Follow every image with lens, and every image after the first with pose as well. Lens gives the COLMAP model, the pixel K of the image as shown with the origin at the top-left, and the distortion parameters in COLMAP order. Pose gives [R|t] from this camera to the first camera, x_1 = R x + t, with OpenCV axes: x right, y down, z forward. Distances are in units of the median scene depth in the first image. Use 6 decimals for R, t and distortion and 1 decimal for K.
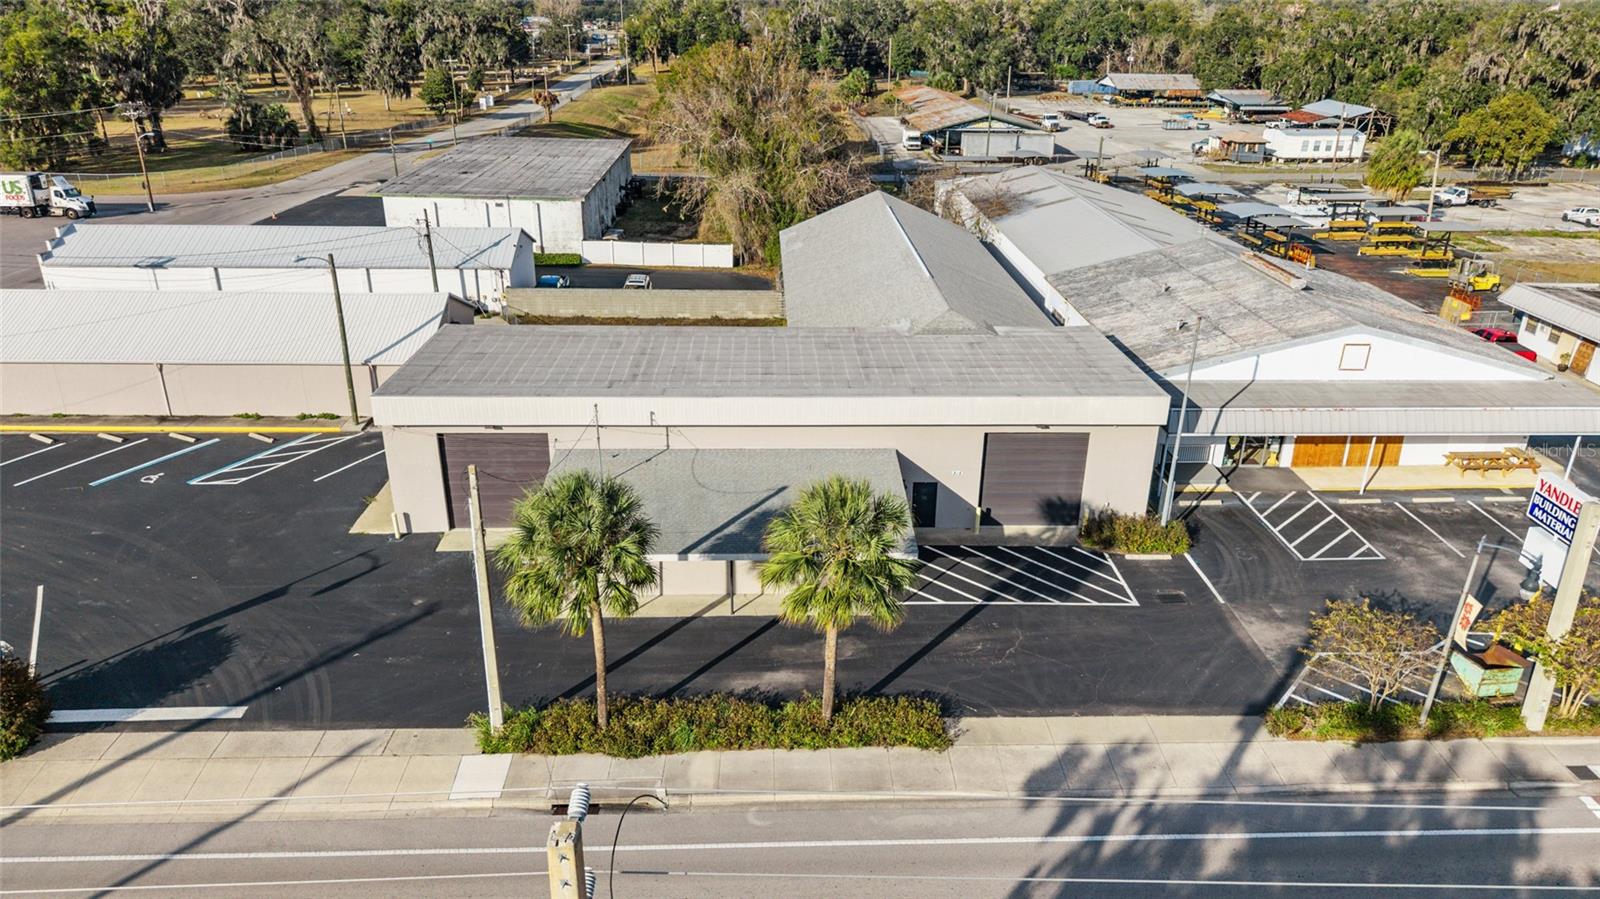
lens RADIAL K [[1069.3, 0, 803.7], [0, 1069.3, 478.3], [0, 0, 1]] dist [-0.000674, -0.004165]
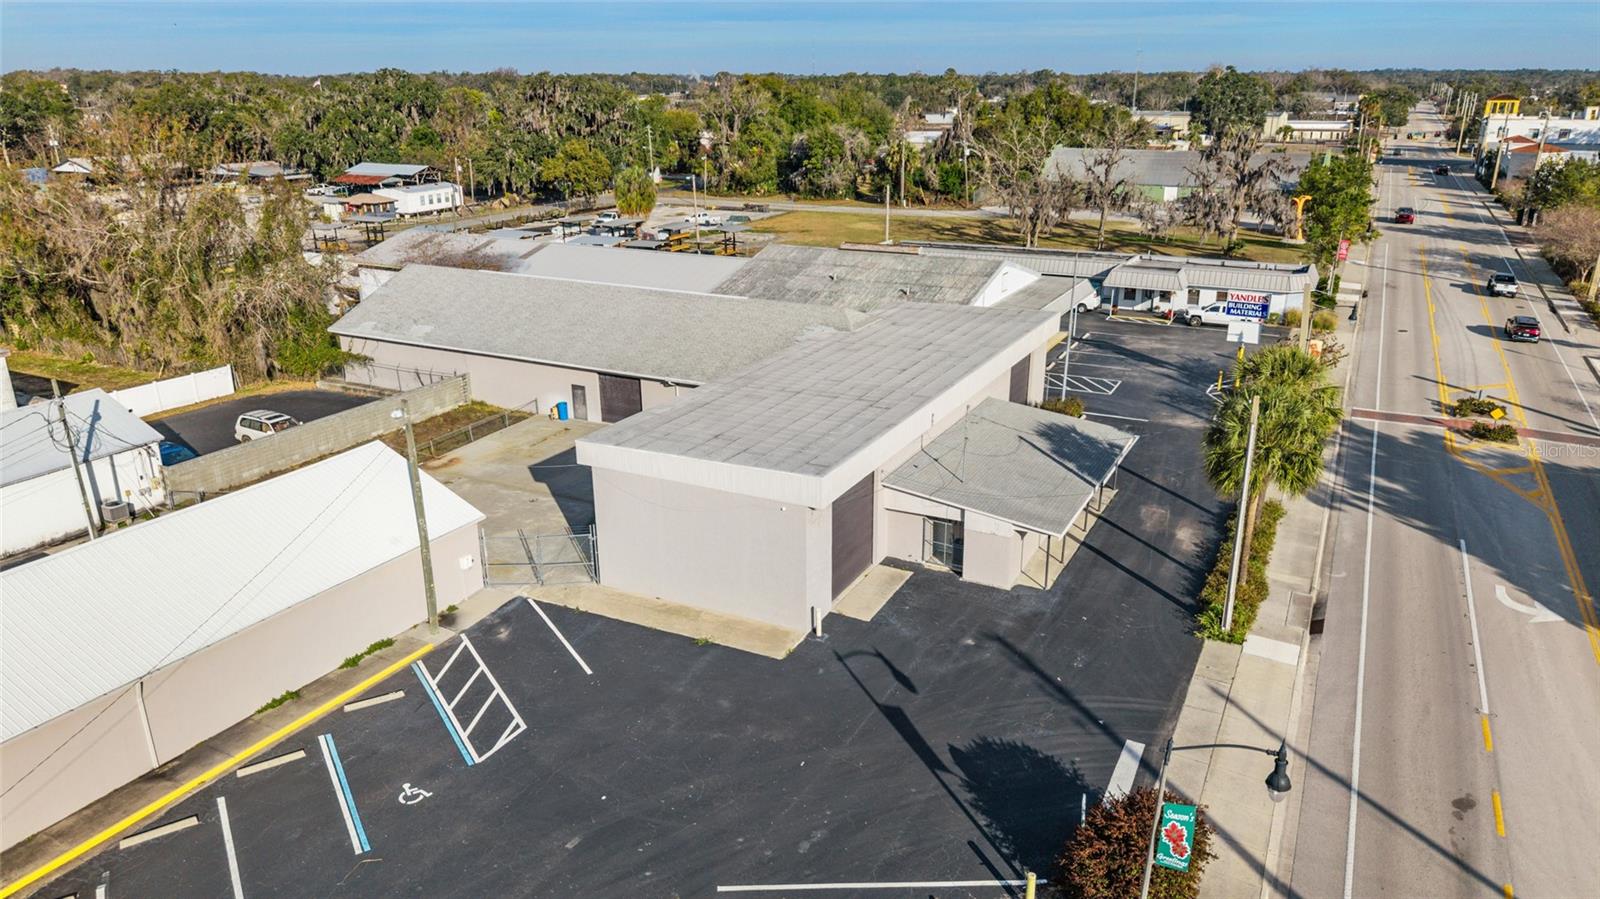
lens RADIAL K [[1074.8, 0, 795.2], [0, 1074.8, 454.0], [0, 0, 1]] dist [0.008761, 0.001242]
pose [[0.496135, -0.299439, 0.814976, -1.021526], [0.369697, 0.922162, 0.113761, -0.183880], [-0.785605, 0.244854, 0.568219, 0.451062]]
